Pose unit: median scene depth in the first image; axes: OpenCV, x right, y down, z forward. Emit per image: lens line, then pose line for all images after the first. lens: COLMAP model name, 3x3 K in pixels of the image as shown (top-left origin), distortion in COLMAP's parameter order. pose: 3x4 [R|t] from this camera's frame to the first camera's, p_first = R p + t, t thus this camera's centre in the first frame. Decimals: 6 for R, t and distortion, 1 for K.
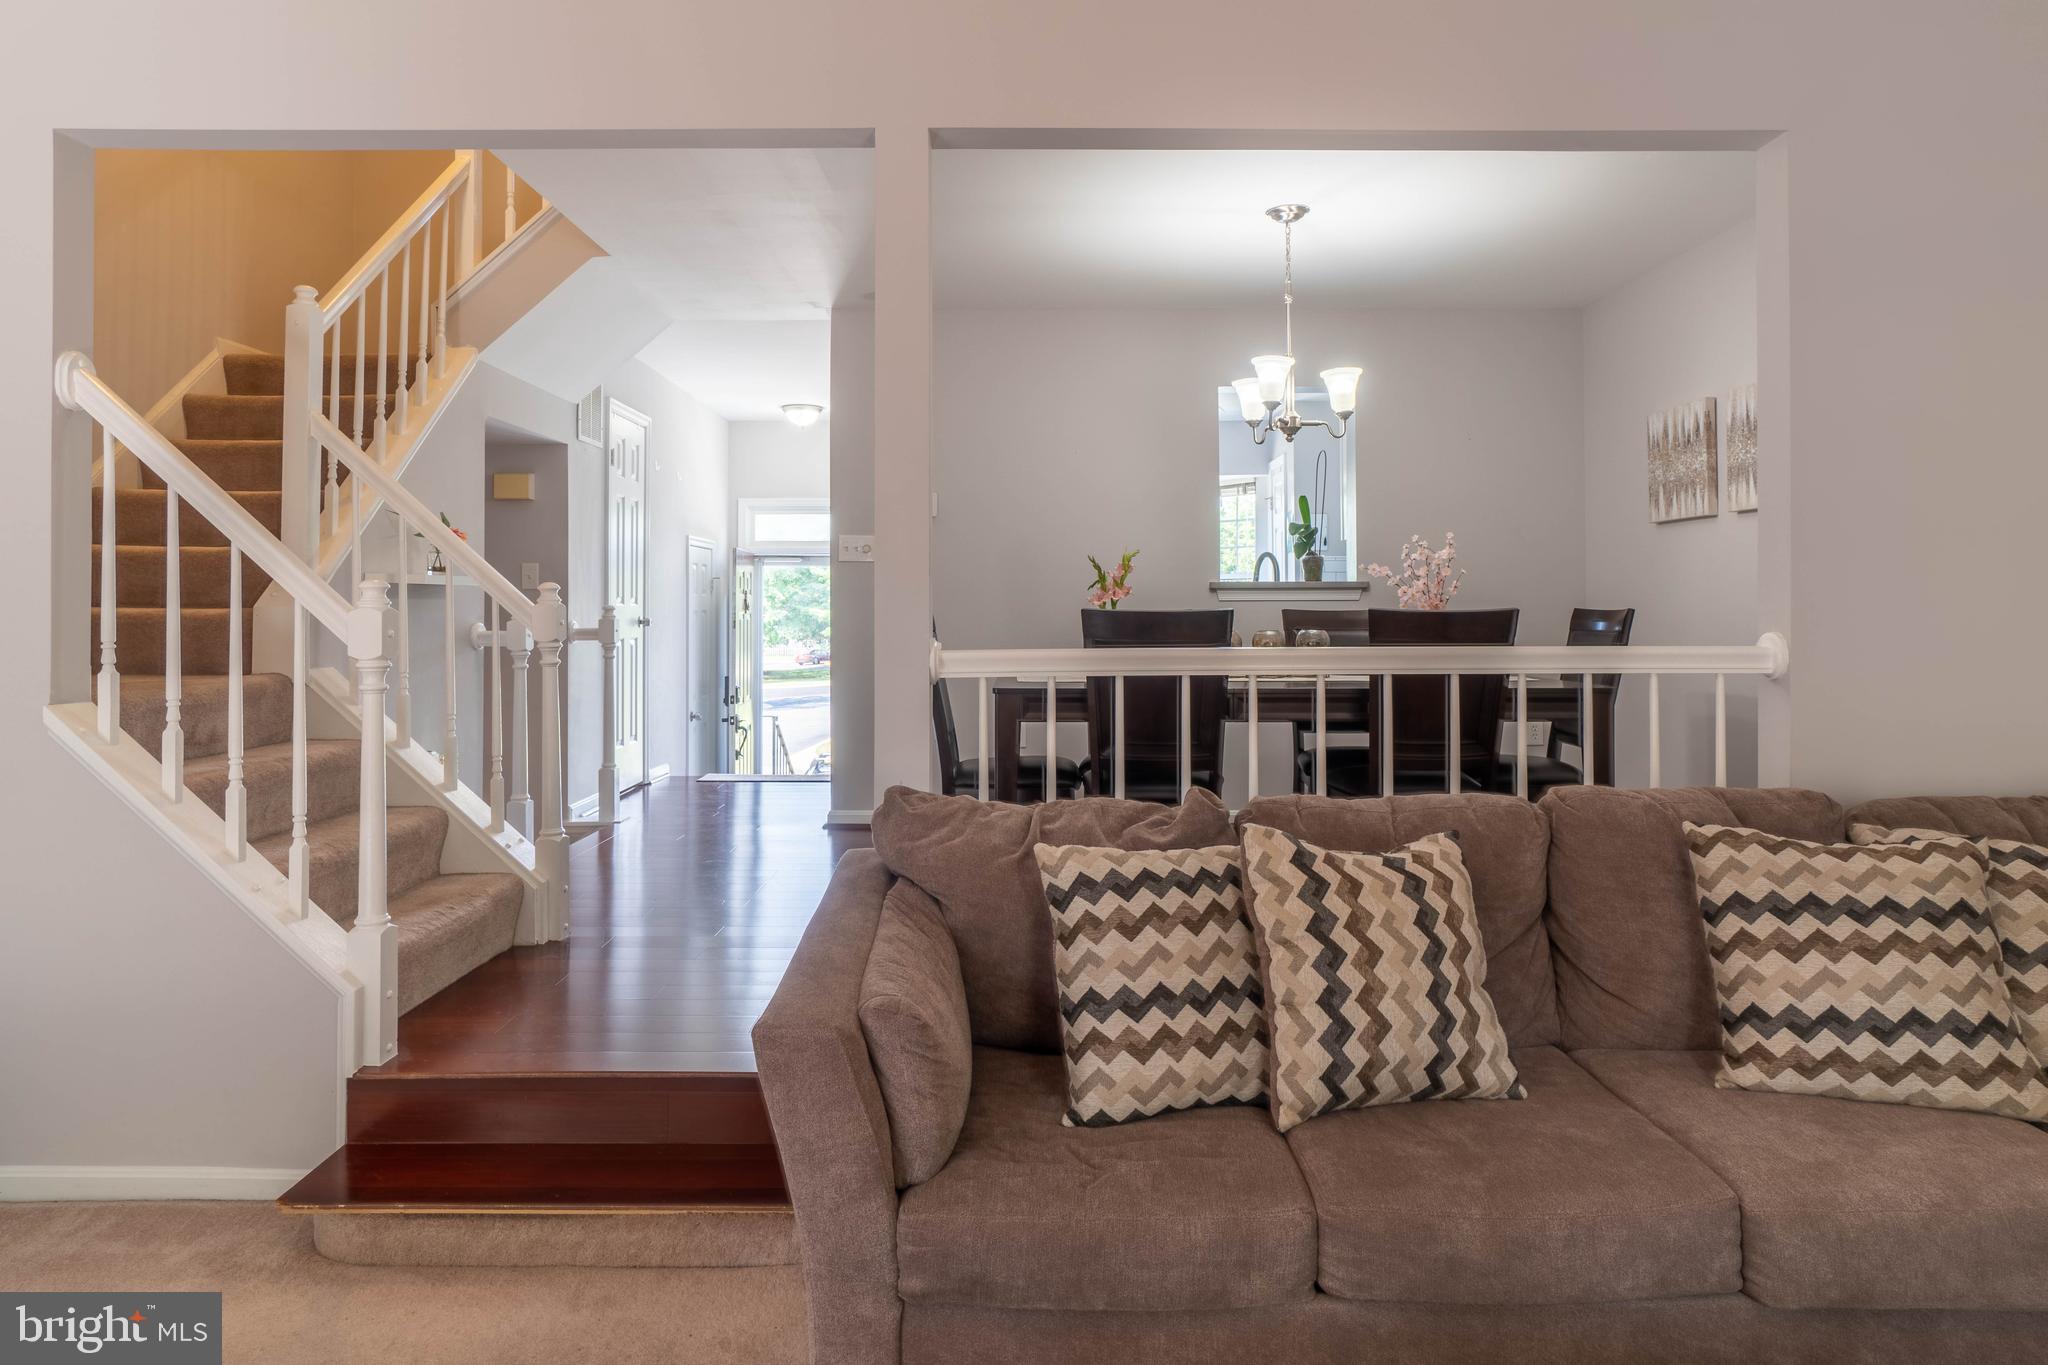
lens RADIAL K [[1234.2, 0, 1028.6], [0, 1234.2, 593.8], [0, 0, 1]] dist [-0.007688, 0.001420]
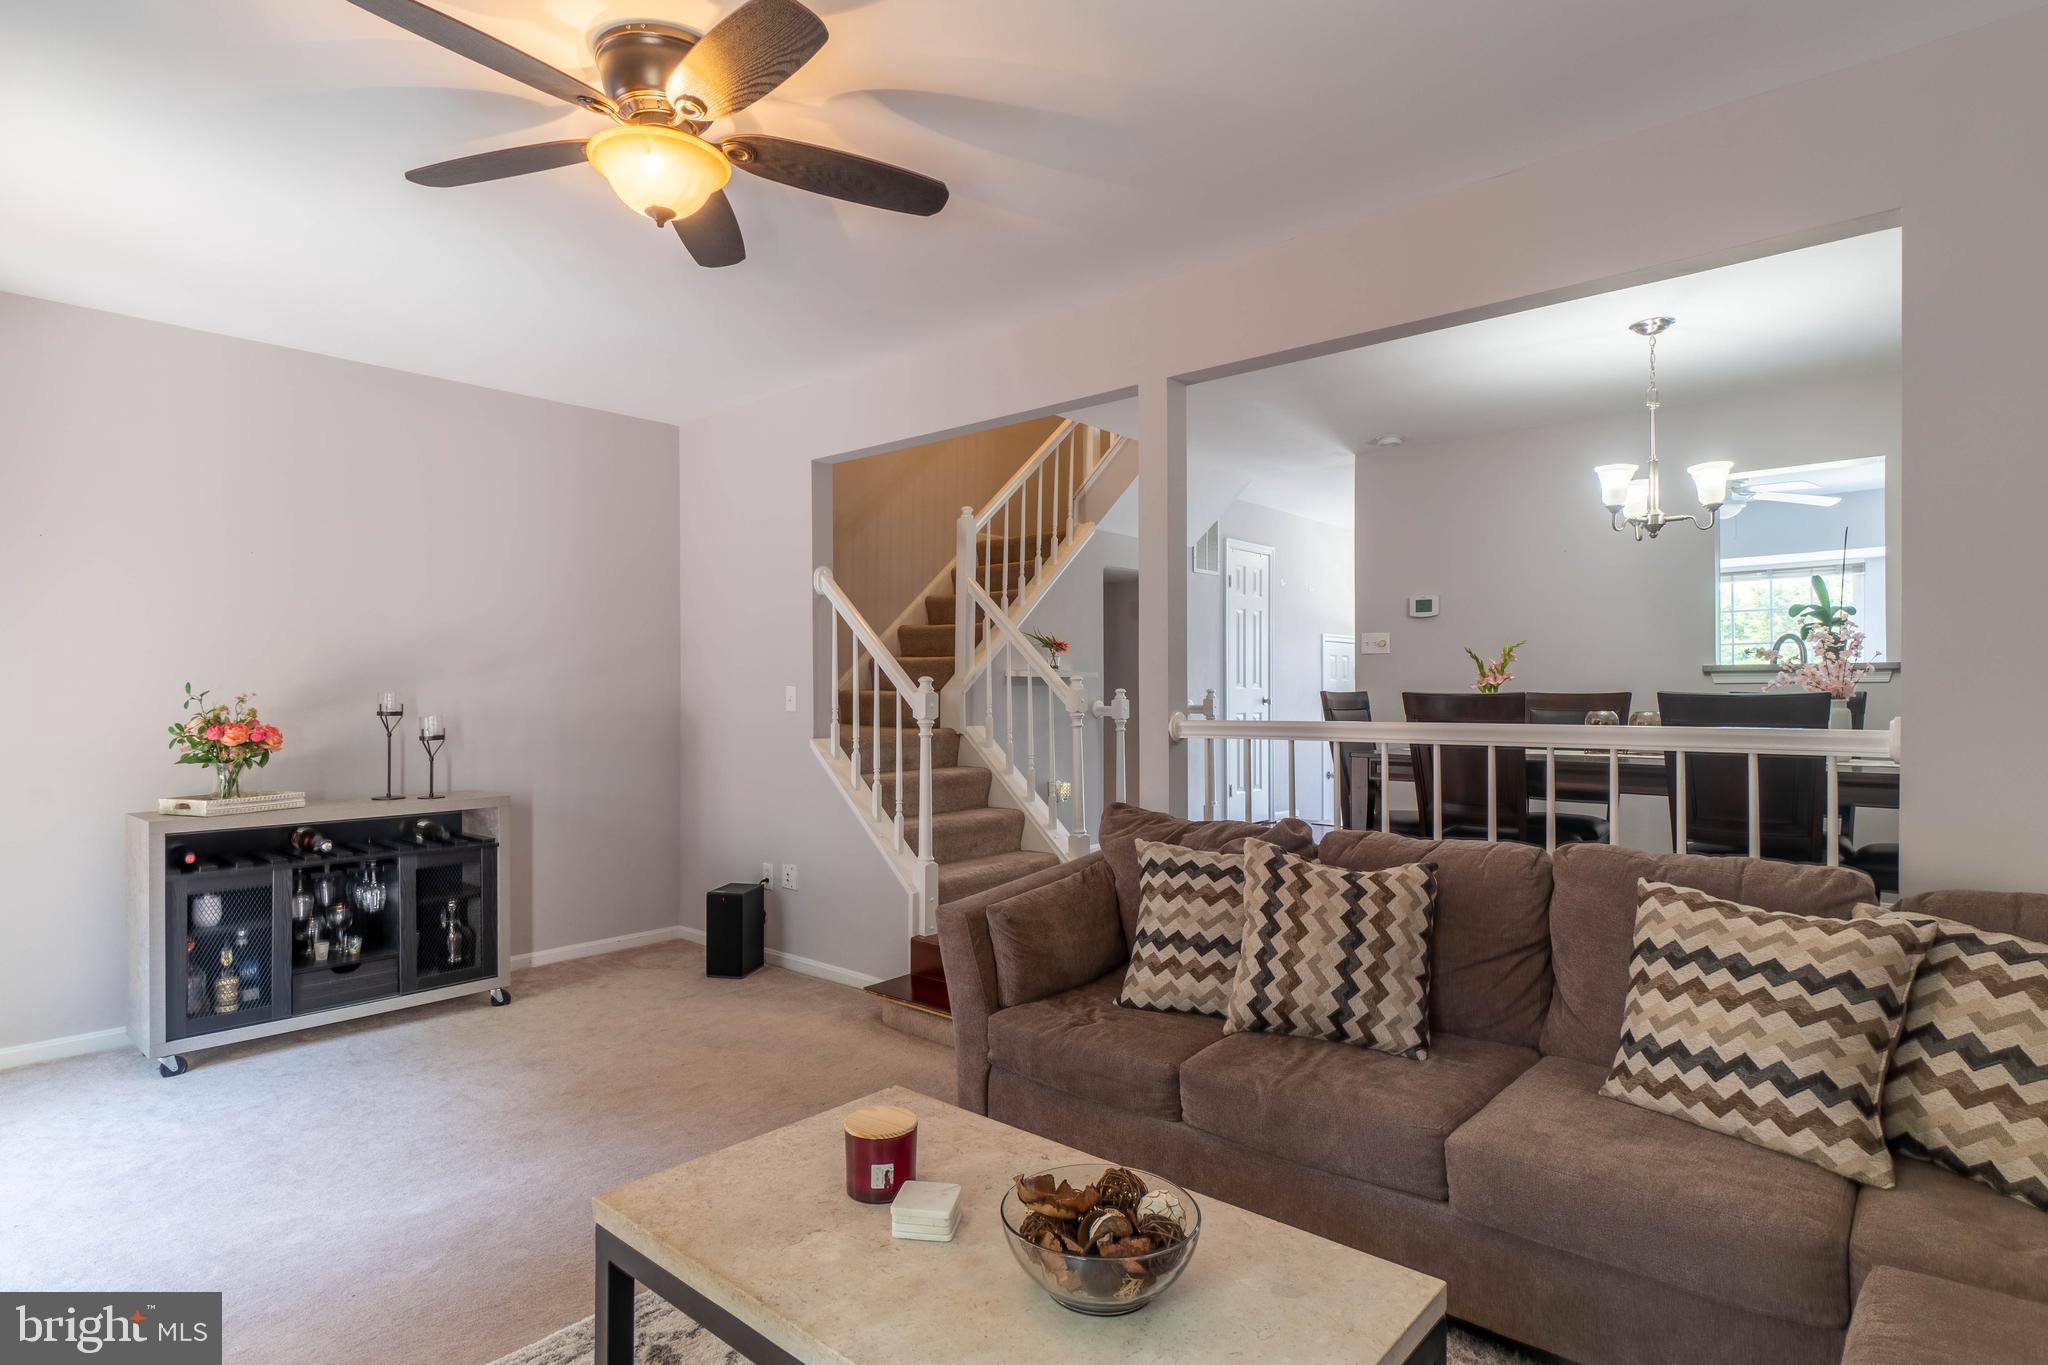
lens RADIAL K [[1062.8, 0, 1025.2], [0, 1062.8, 694.5], [0, 0, 1]] dist [0.002434, -0.001961]
pose [[0.751148, 0.001949, -0.660131, 0.700922], [0.009209, 0.999867, 0.013432, -0.005039], [0.660070, -0.016169, 0.751030, -0.118341]]
